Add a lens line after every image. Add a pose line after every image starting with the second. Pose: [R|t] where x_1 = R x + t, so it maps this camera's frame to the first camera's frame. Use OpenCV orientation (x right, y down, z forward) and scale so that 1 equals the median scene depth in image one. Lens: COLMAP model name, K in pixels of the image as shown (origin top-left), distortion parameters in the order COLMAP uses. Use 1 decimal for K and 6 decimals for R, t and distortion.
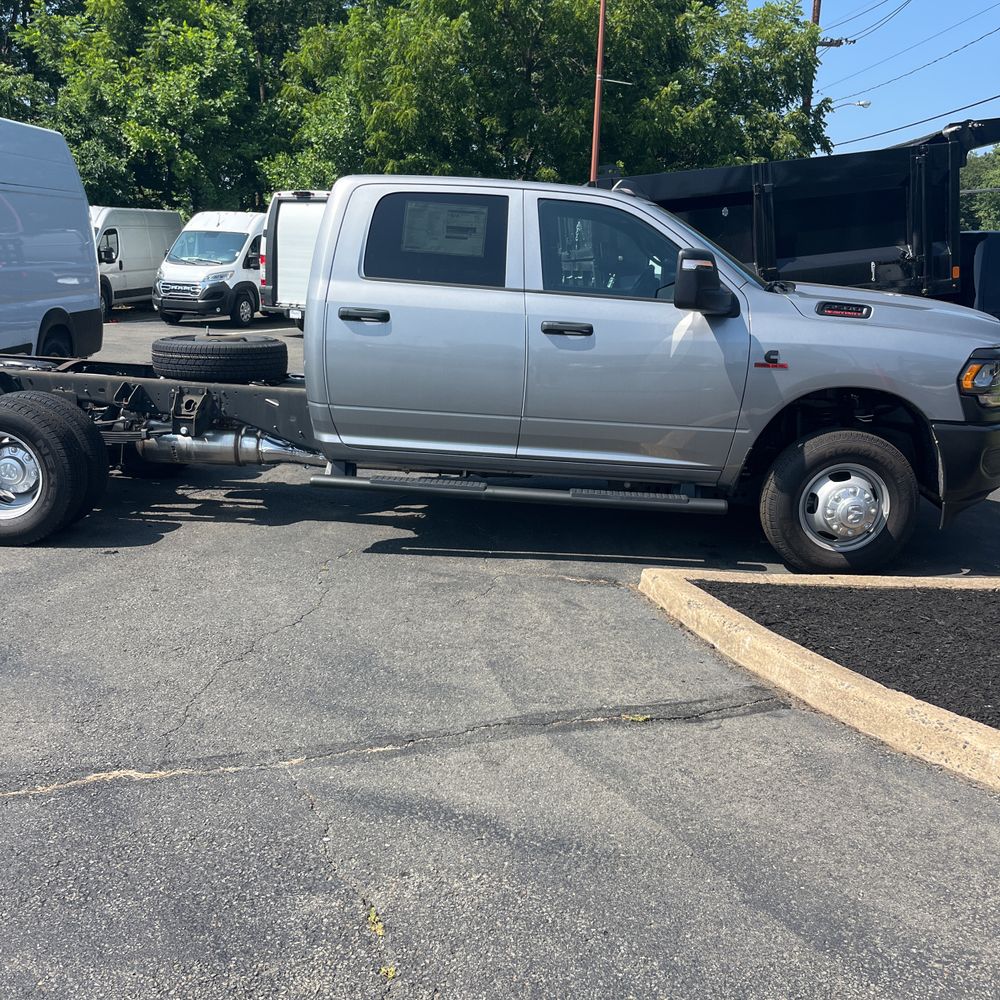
lens RADIAL K [[1016.6, 0, 518.7], [0, 1016.6, 513.5], [0, 0, 1]] dist [0.016200, 0.000000]
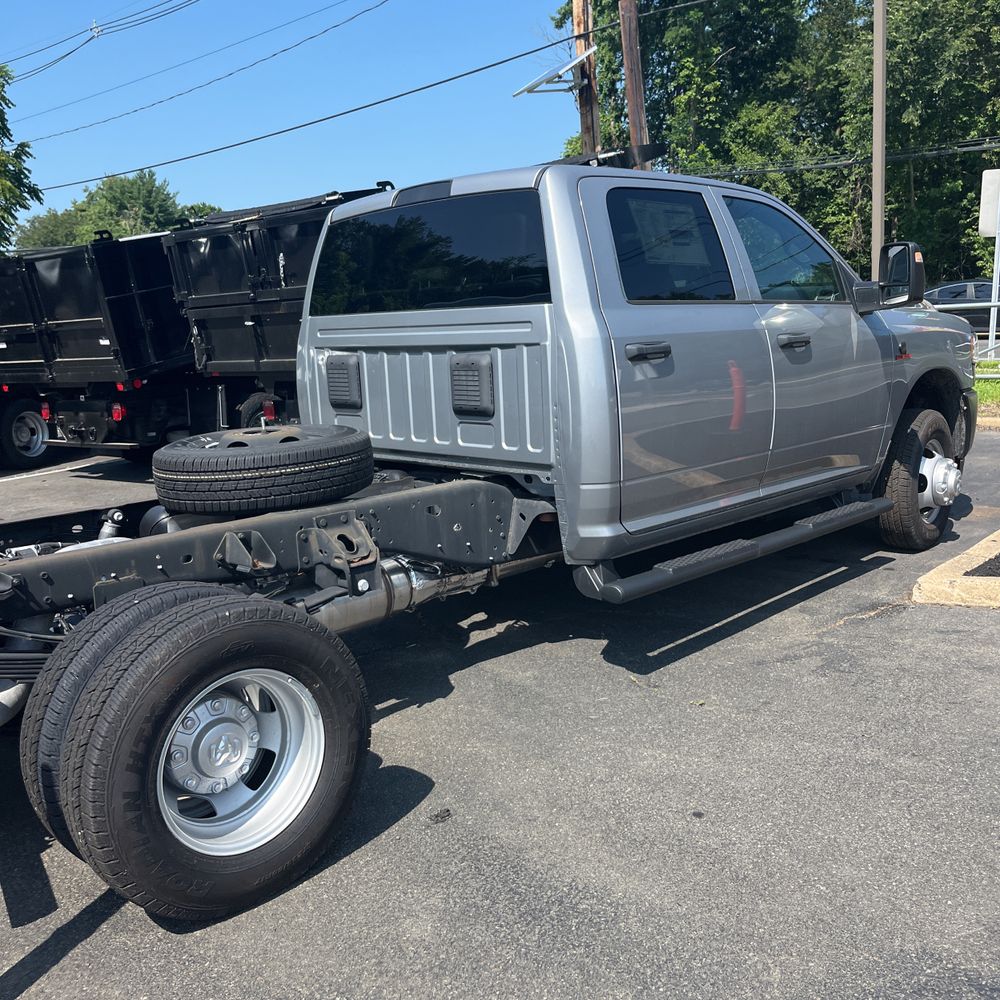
lens RADIAL K [[1016.6, 0, 503.1], [0, 1016.6, 501.3], [0, 0, 1]] dist [0.016200, 0.000000]
pose [[0.677530, -0.210472, 0.704738, -0.726367], [0.253722, 0.966246, 0.044645, -0.143651], [-0.690347, 0.148559, 0.708062, 0.545758]]
